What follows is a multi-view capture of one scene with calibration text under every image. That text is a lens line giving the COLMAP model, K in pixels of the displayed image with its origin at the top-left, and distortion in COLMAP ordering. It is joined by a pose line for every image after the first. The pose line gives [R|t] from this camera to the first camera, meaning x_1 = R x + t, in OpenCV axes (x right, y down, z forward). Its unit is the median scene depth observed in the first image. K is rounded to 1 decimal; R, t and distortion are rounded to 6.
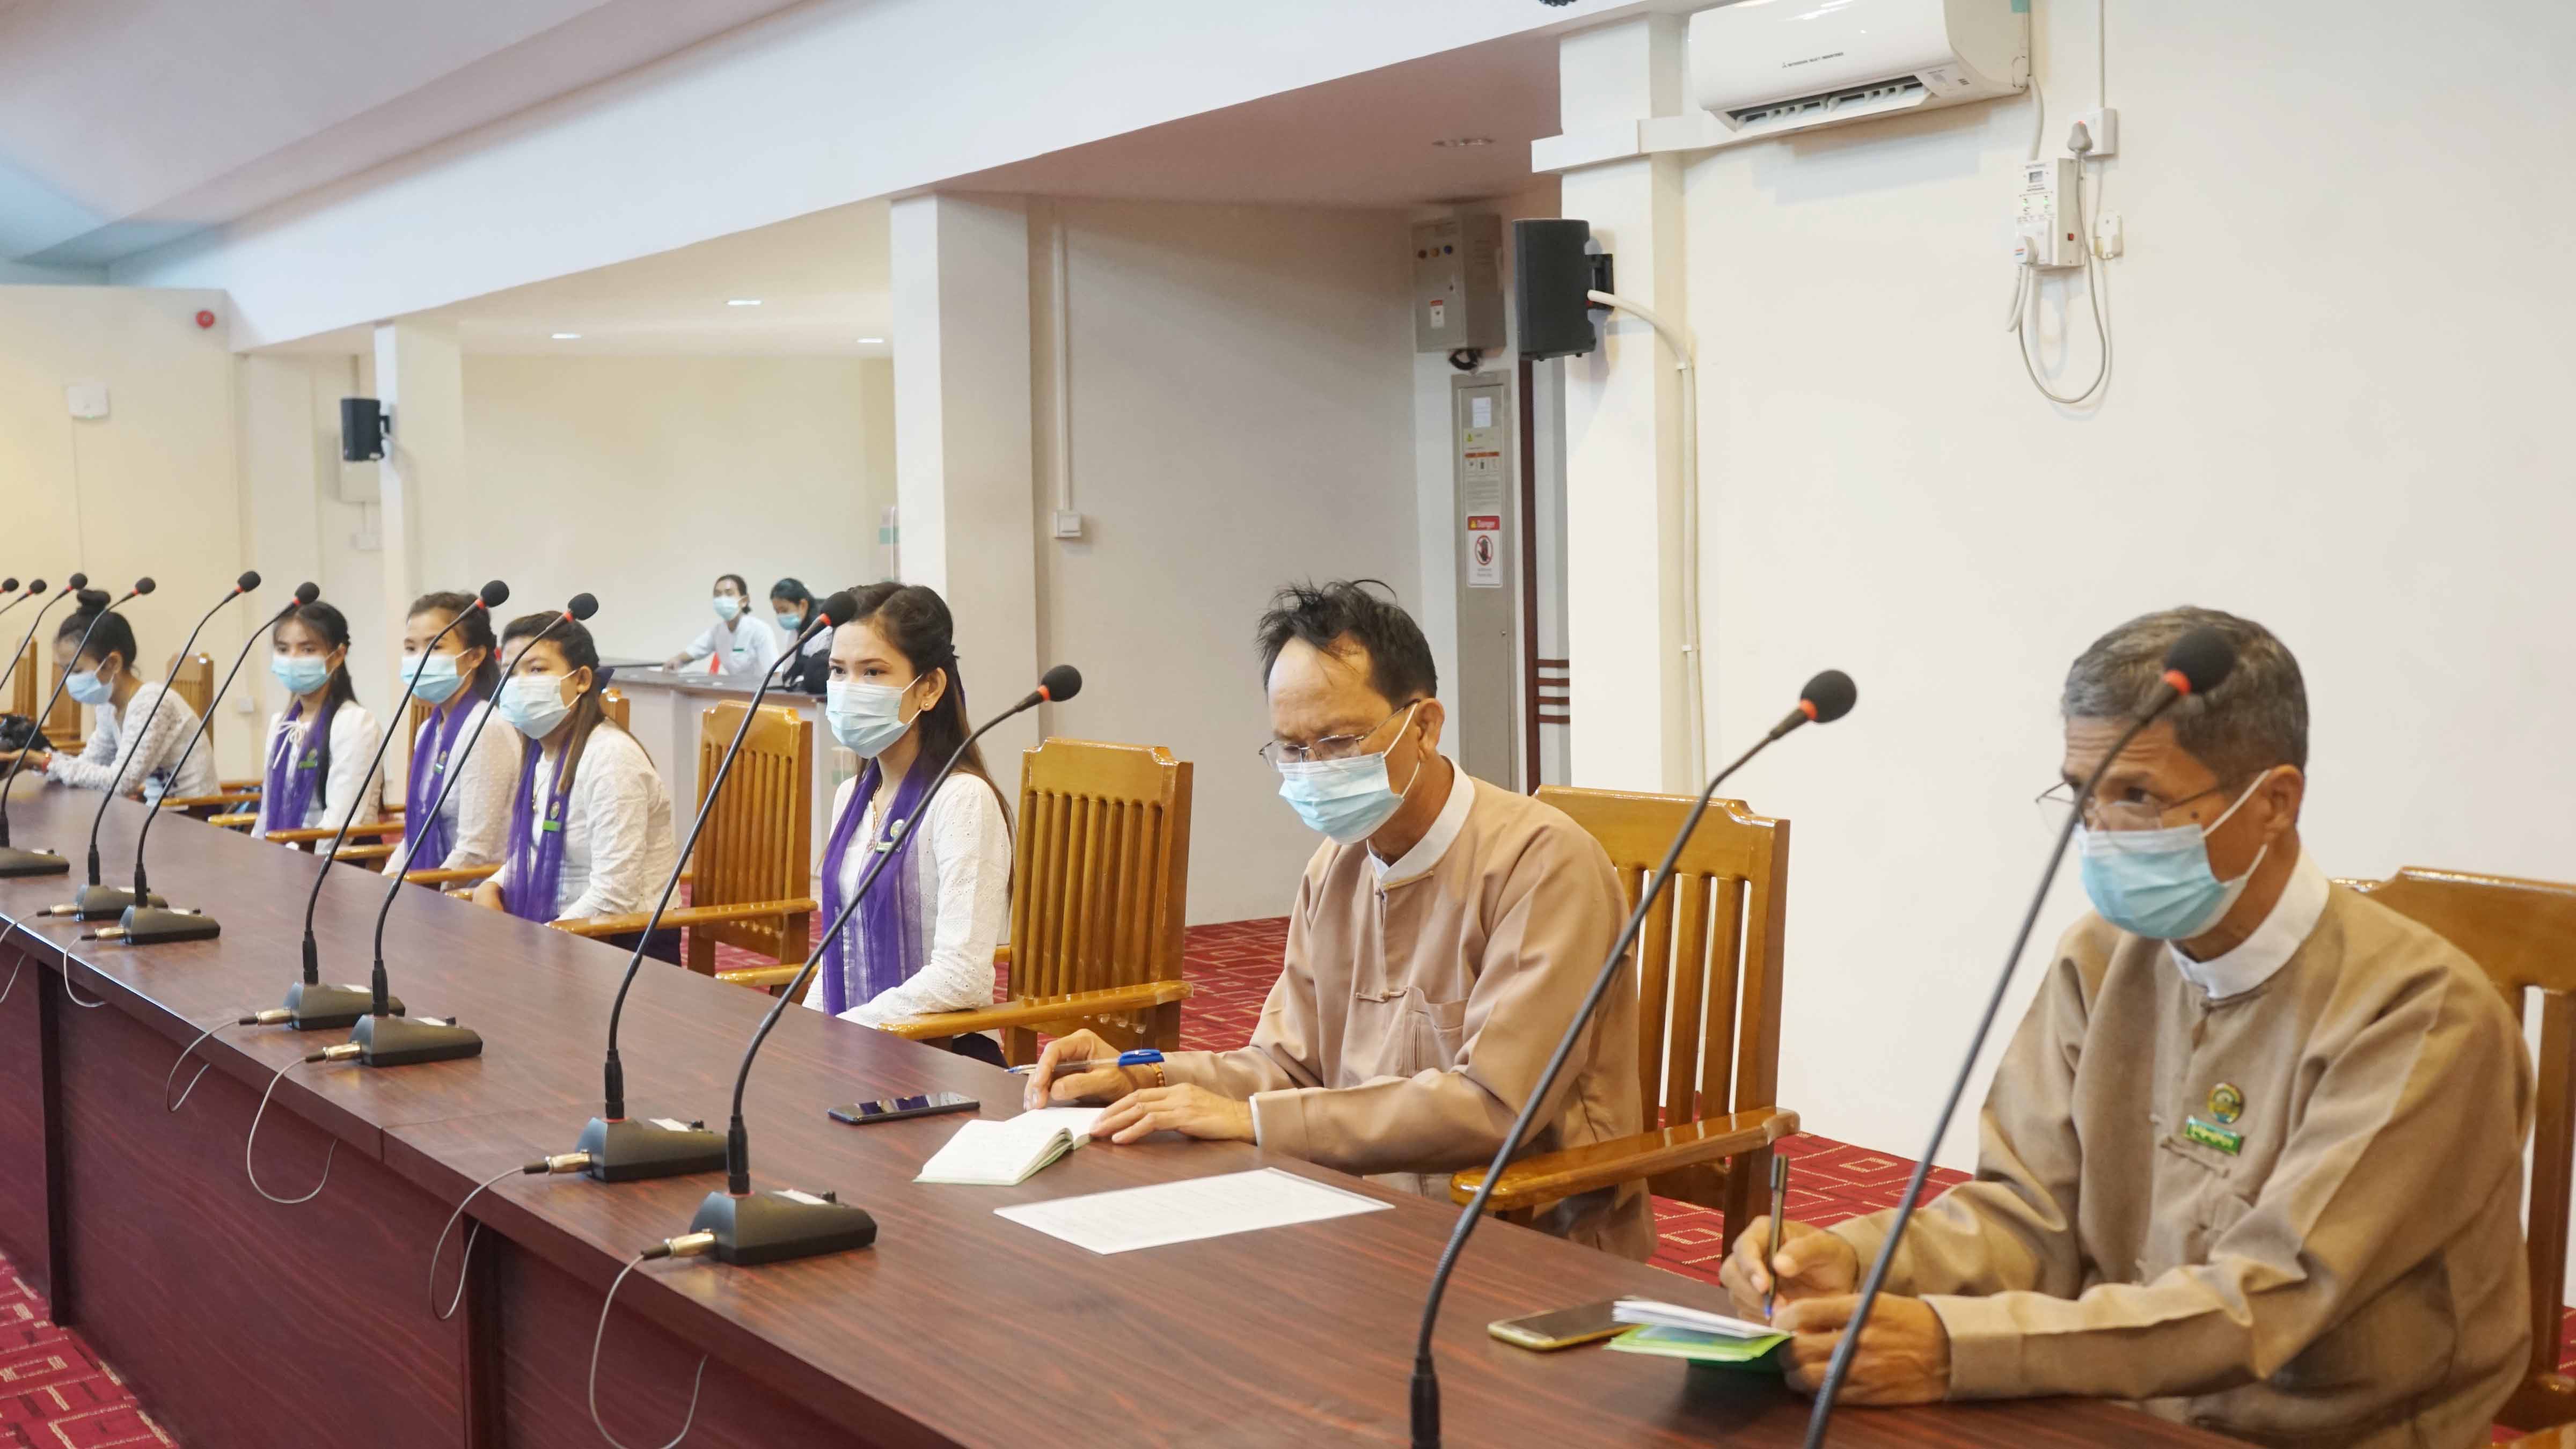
lens RADIAL K [[3204.0, 0, 1288.0], [0, 3204.0, 724.5], [0, 0, 1]] dist [0.013171, 0.011042]
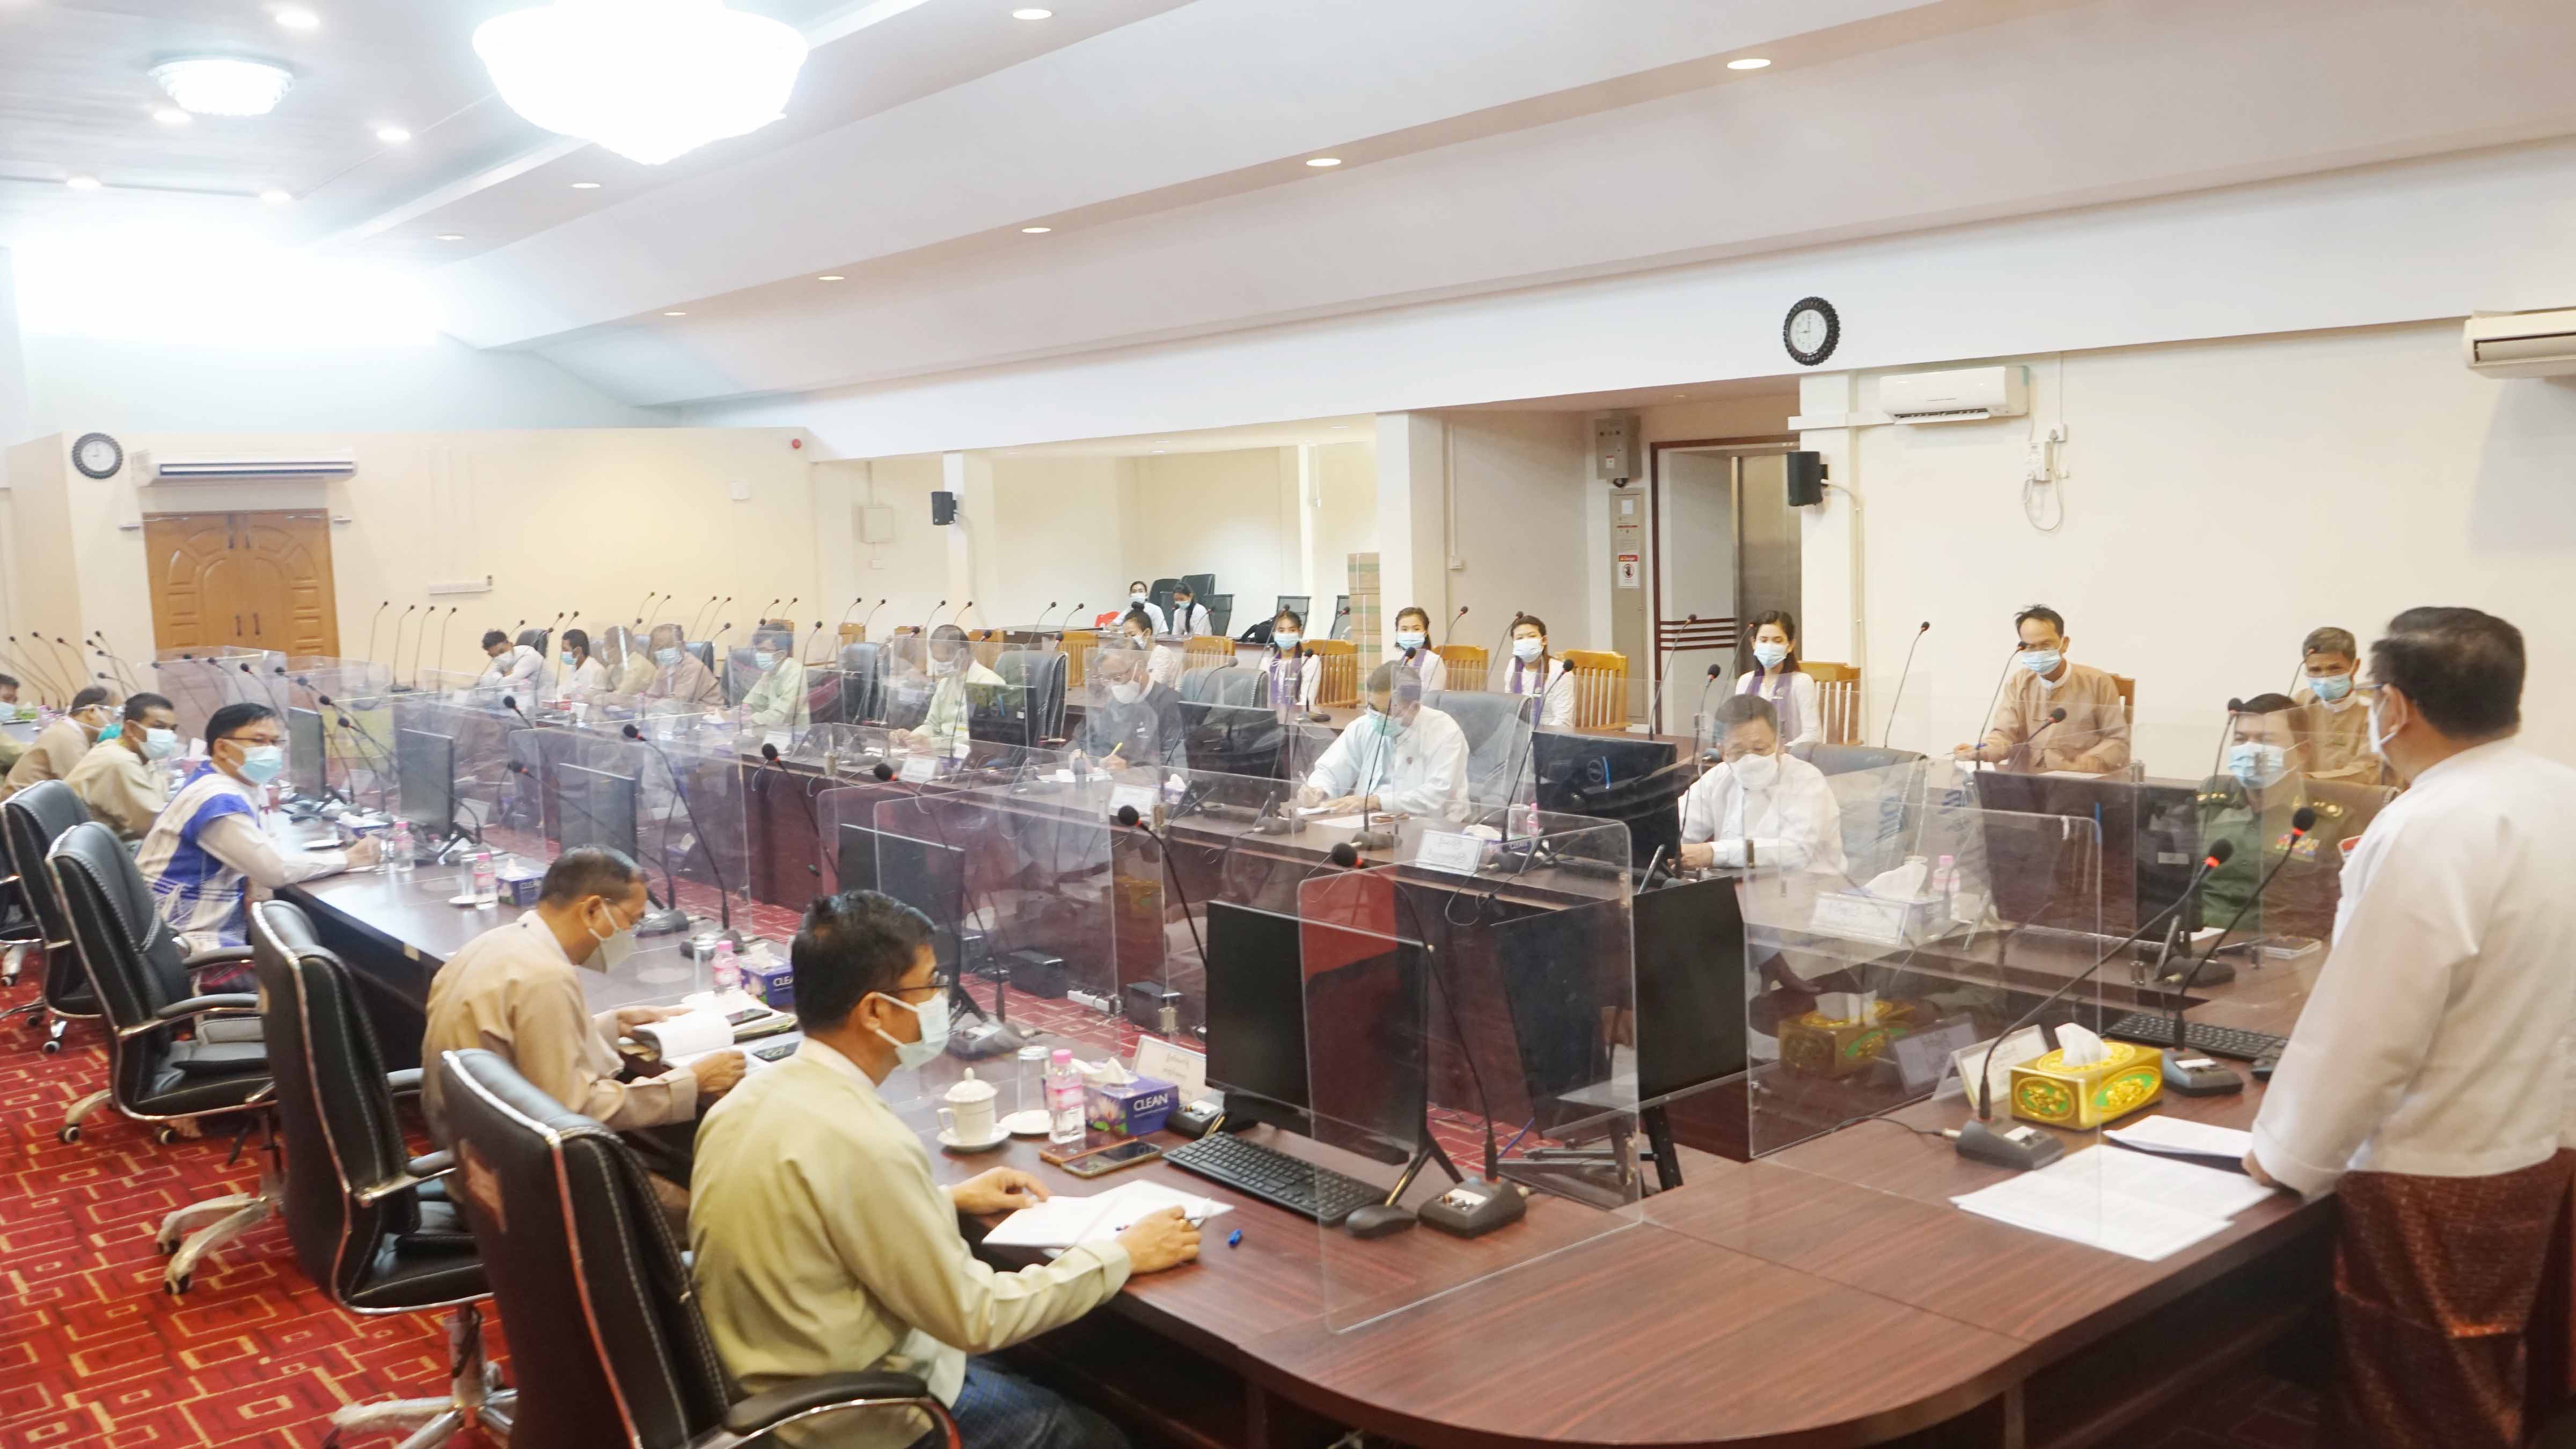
lens RADIAL K [[2068.3, 0, 1288.0], [0, 2068.3, 724.5], [0, 0, 1]] dist [0.002706, 0.004620]
pose [[0.996353, -0.019979, 0.082960, -0.338484], [0.017224, 0.999280, 0.033798, -0.002432], [-0.083576, -0.032246, 0.995980, -0.440367]]
